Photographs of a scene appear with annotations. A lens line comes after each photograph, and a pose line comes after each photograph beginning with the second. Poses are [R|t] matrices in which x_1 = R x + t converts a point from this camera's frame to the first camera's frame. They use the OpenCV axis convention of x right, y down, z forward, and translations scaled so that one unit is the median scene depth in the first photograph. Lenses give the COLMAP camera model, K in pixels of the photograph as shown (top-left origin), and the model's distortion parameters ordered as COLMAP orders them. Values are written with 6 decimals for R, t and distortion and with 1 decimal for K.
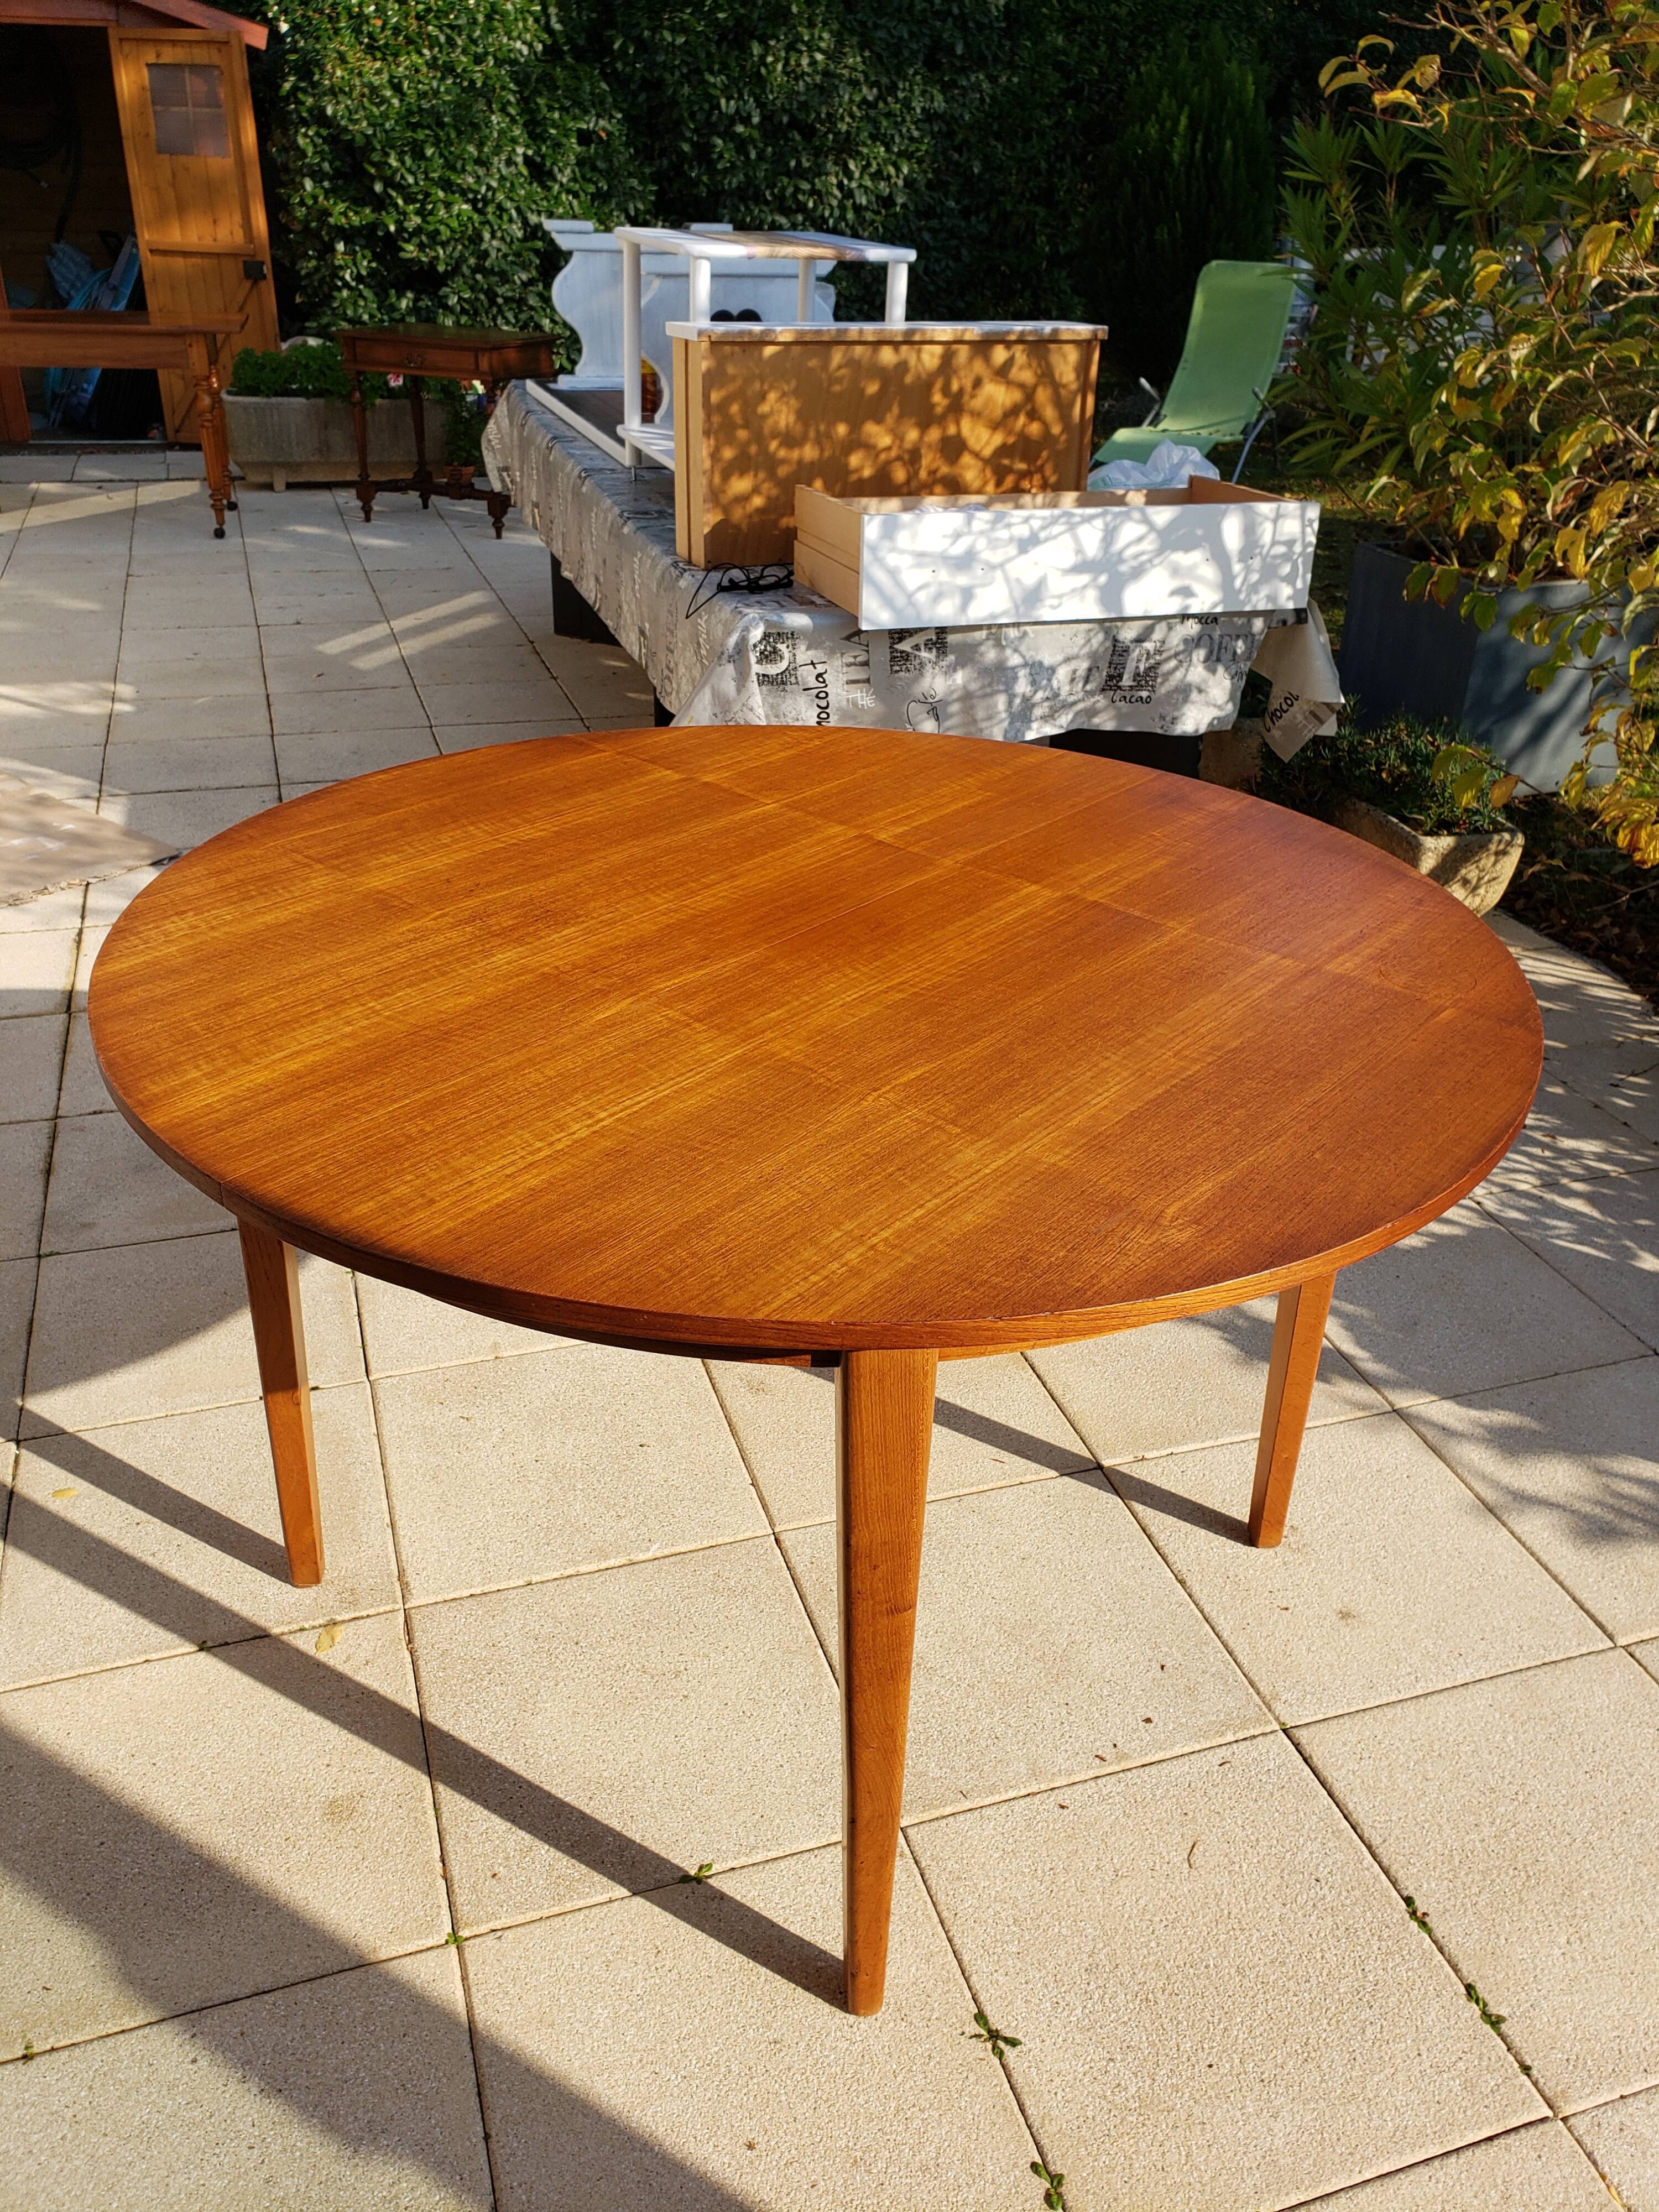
lens RADIAL K [[1767.2, 0, 829.5], [0, 1767.2, 1106.0], [0, 0, 1]] dist [-0.028880, 0.074151]
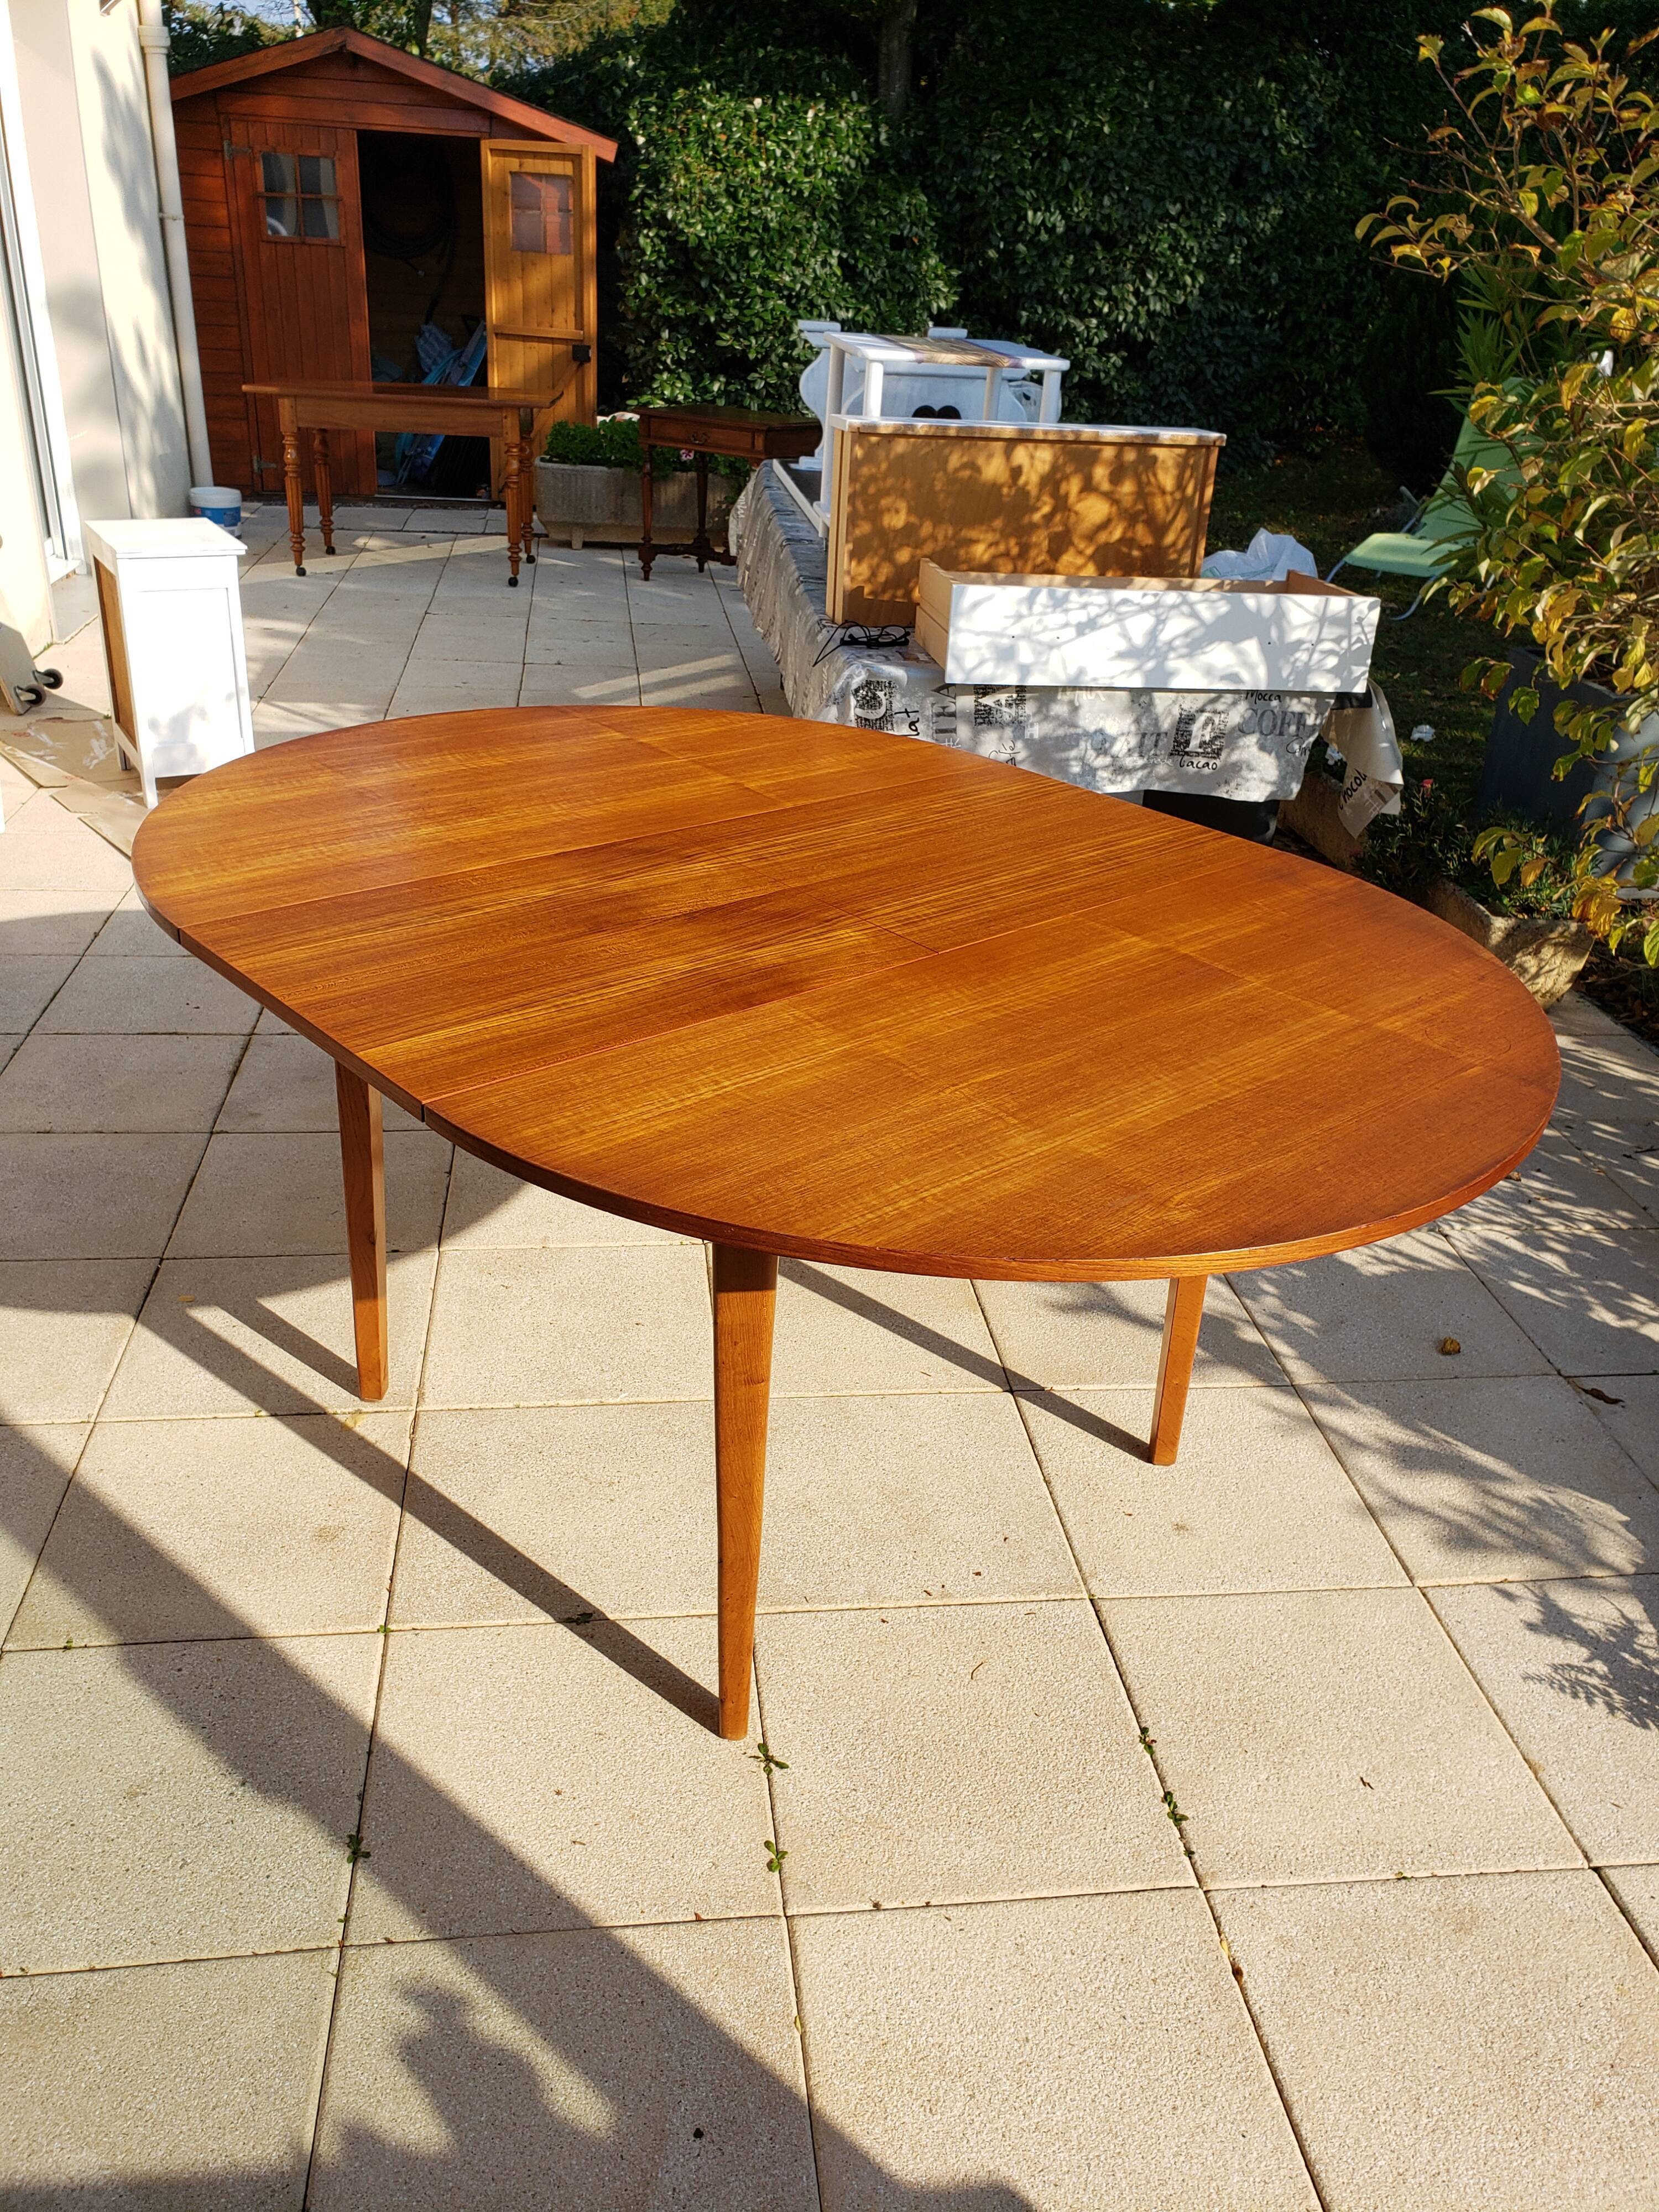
lens RADIAL K [[1768.6, 0, 810.5], [0, 1768.6, 1103.0], [0, 0, 1]] dist [-0.013366, 0.048464]
pose [[0.980280, 0.106775, -0.166283, 0.086119], [-0.114196, 0.992817, -0.035702, 0.031434], [0.161276, 0.053986, 0.985432, -0.081894]]
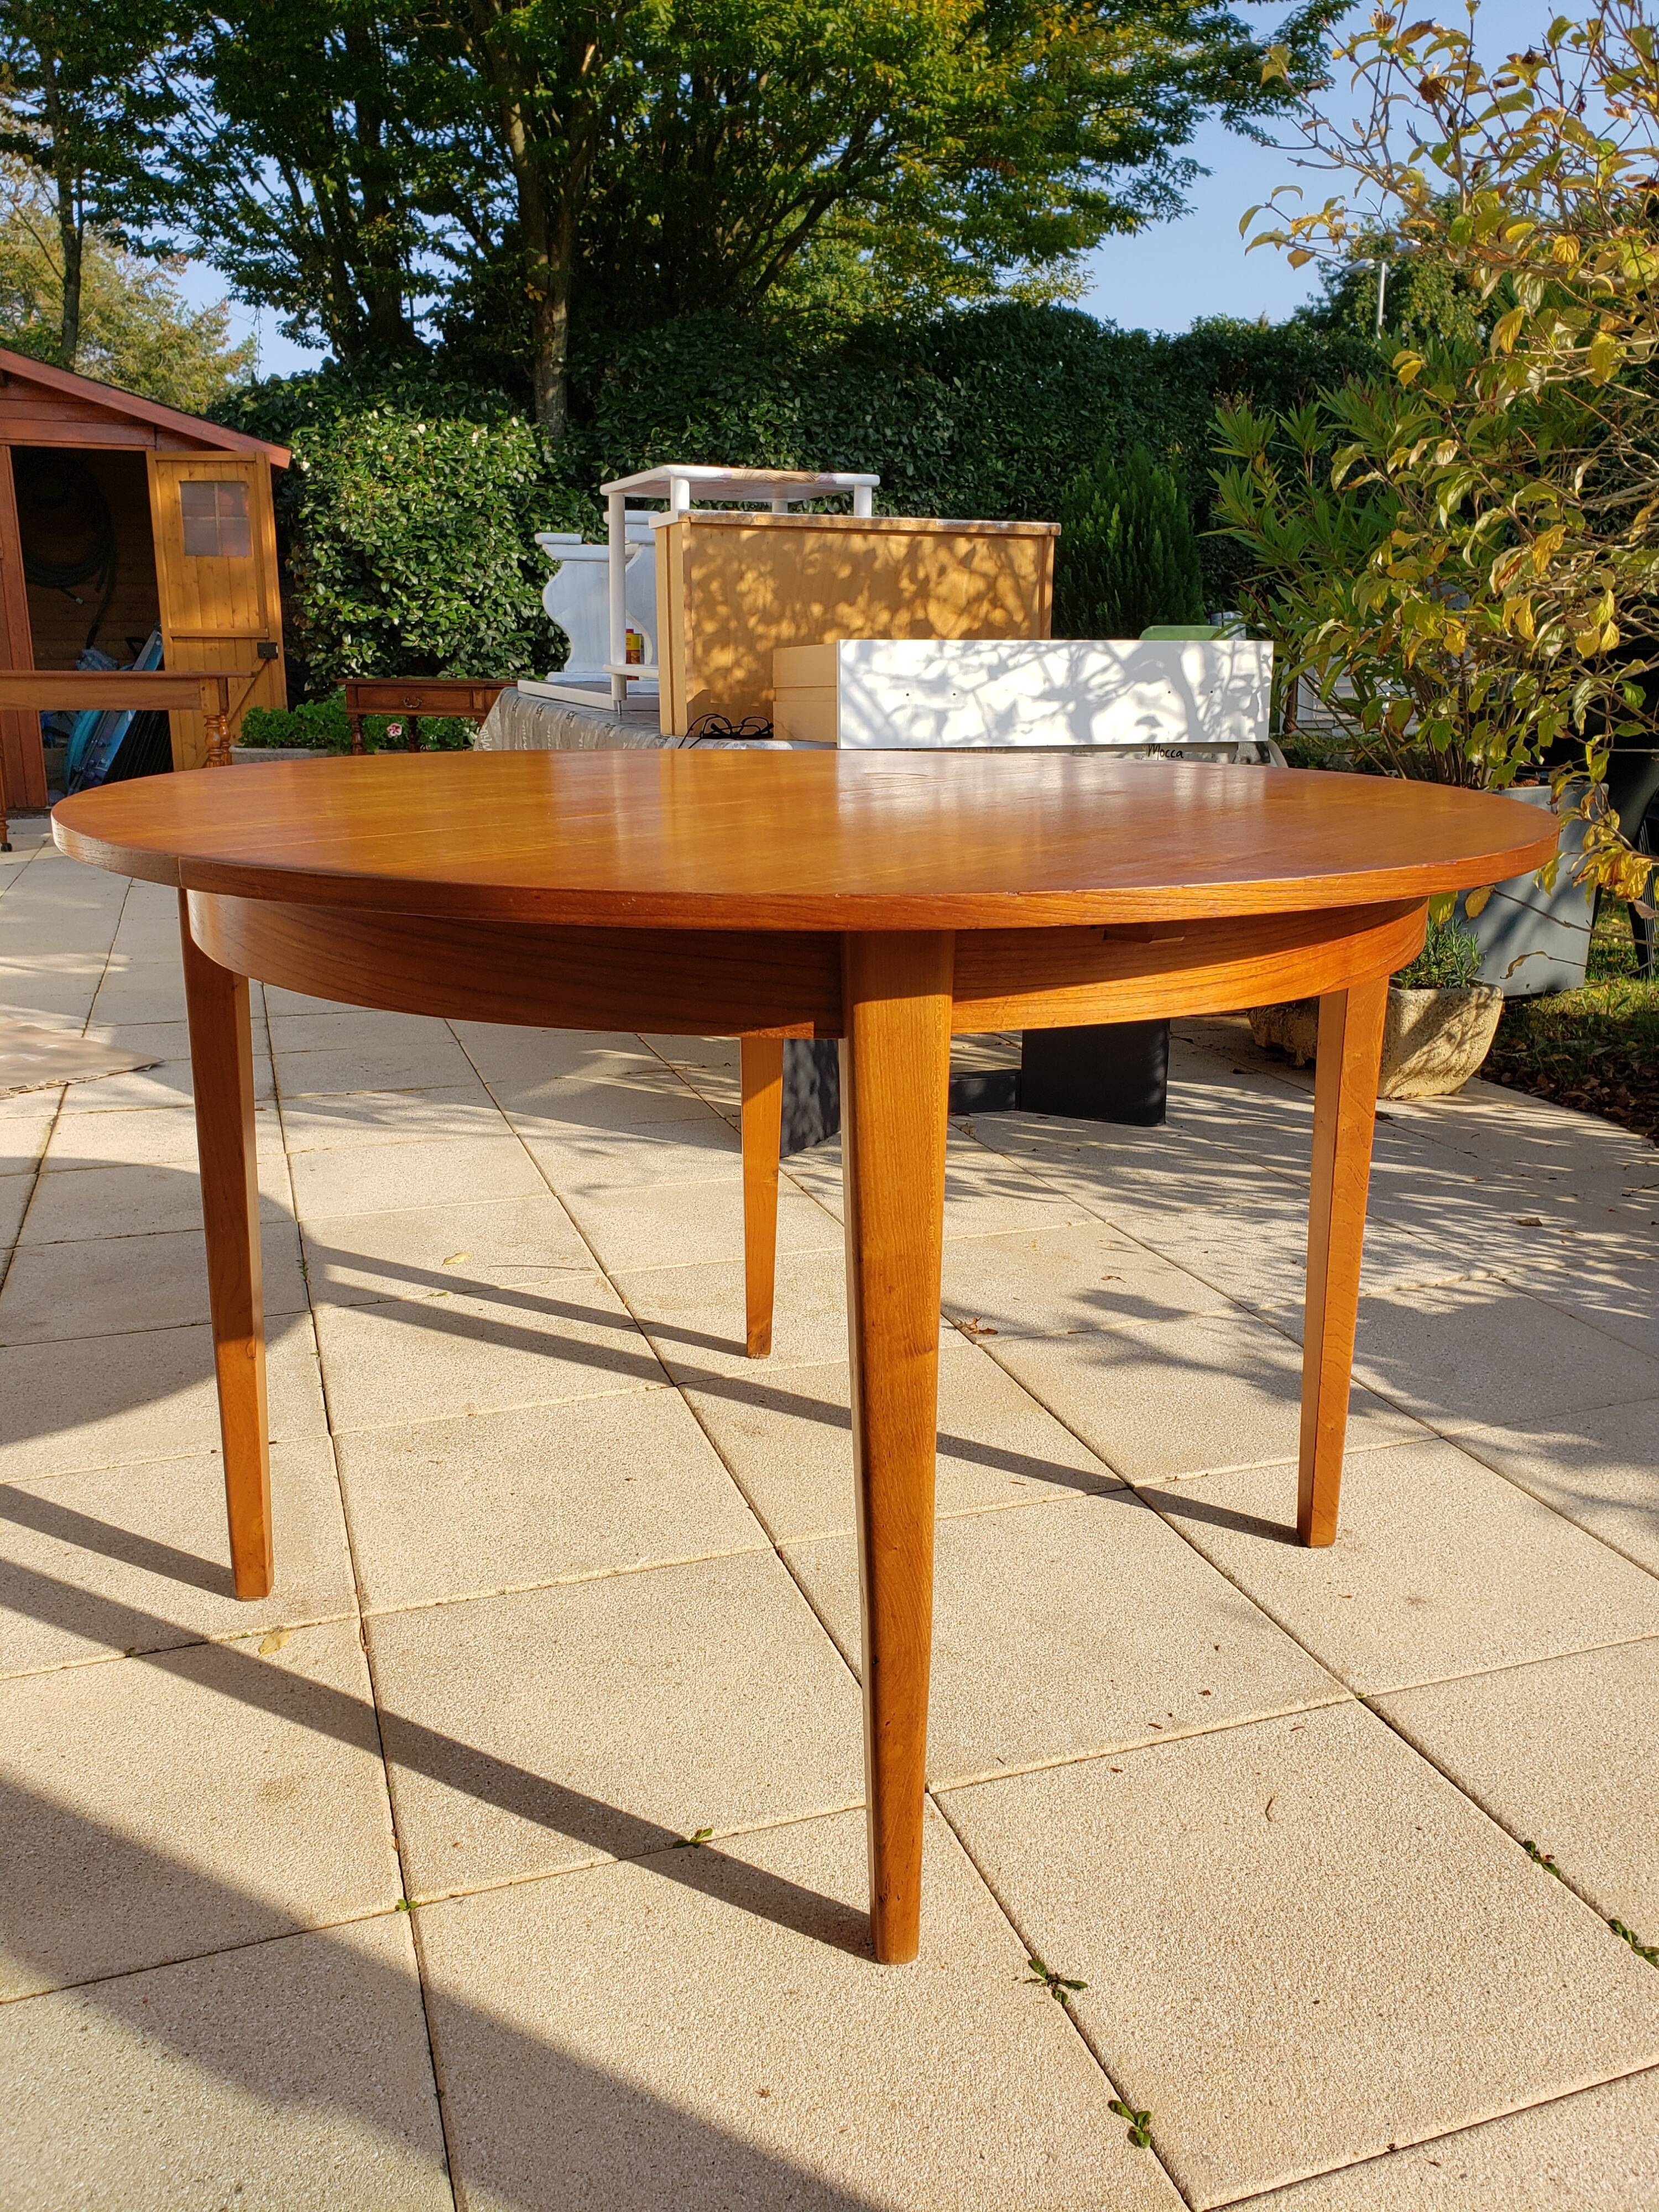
lens RADIAL K [[1759.7, 0, 830.9], [0, 1759.7, 1094.7], [0, 0, 1]] dist [-0.017911, 0.054925]
pose [[0.999576, -0.025891, 0.013305, -0.003639], [0.028317, 0.970802, -0.238207, 0.096362], [-0.006749, 0.238483, 0.971123, 0.029107]]
